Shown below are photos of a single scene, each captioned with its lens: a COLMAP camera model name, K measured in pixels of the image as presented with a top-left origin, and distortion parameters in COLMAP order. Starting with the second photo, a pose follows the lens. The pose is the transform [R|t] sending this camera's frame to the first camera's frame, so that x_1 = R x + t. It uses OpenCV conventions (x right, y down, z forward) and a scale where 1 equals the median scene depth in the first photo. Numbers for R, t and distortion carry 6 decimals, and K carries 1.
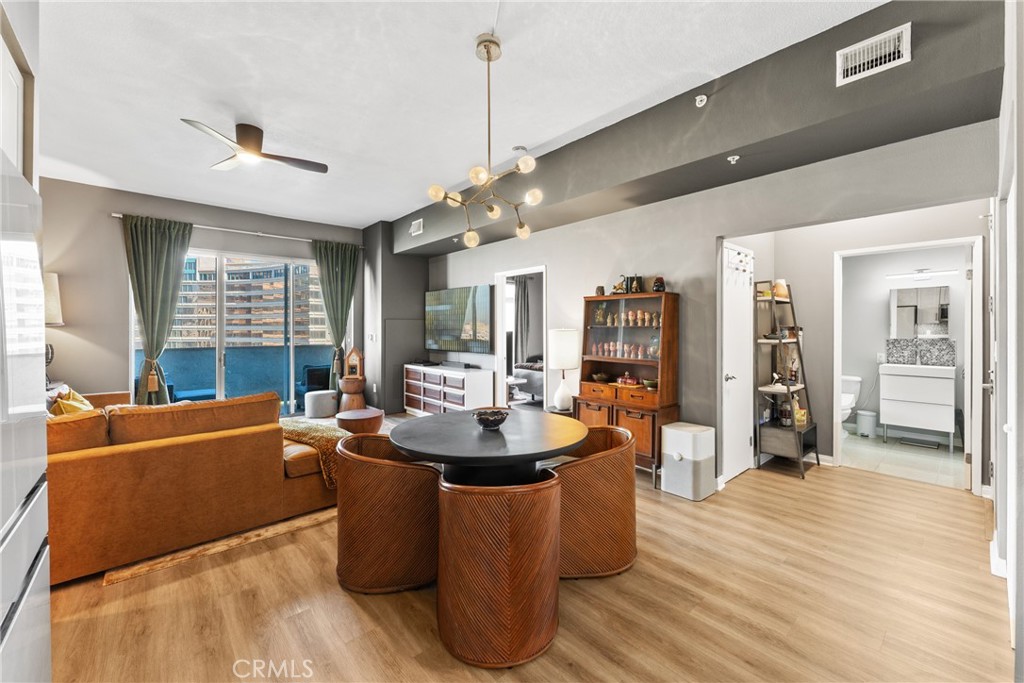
lens RADIAL K [[404.7, 0, 511.1], [0, 404.7, 334.9], [0, 0, 1]] dist [0.001364, 0.000287]
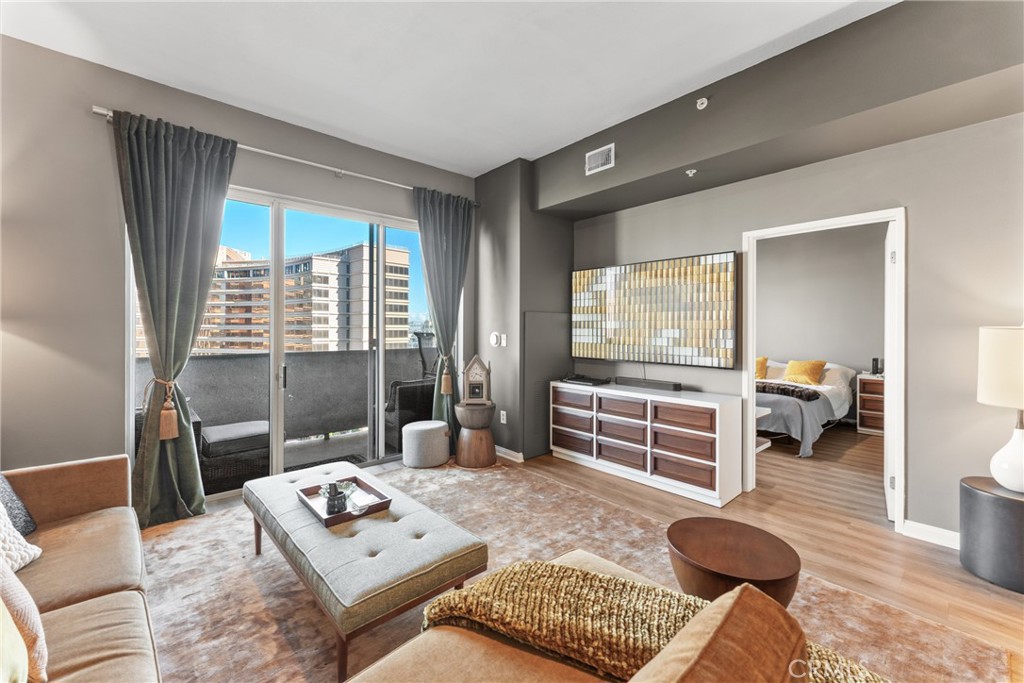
lens RADIAL K [[404.7, 0, 512.2], [0, 404.7, 336.2], [0, 0, 1]] dist [0.001364, 0.000287]
pose [[0.999957, 0.006901, 0.006142, -0.333042], [-0.006902, 0.999976, 0.000141, 0.000642], [-0.006141, -0.000184, 0.999981, 0.354187]]
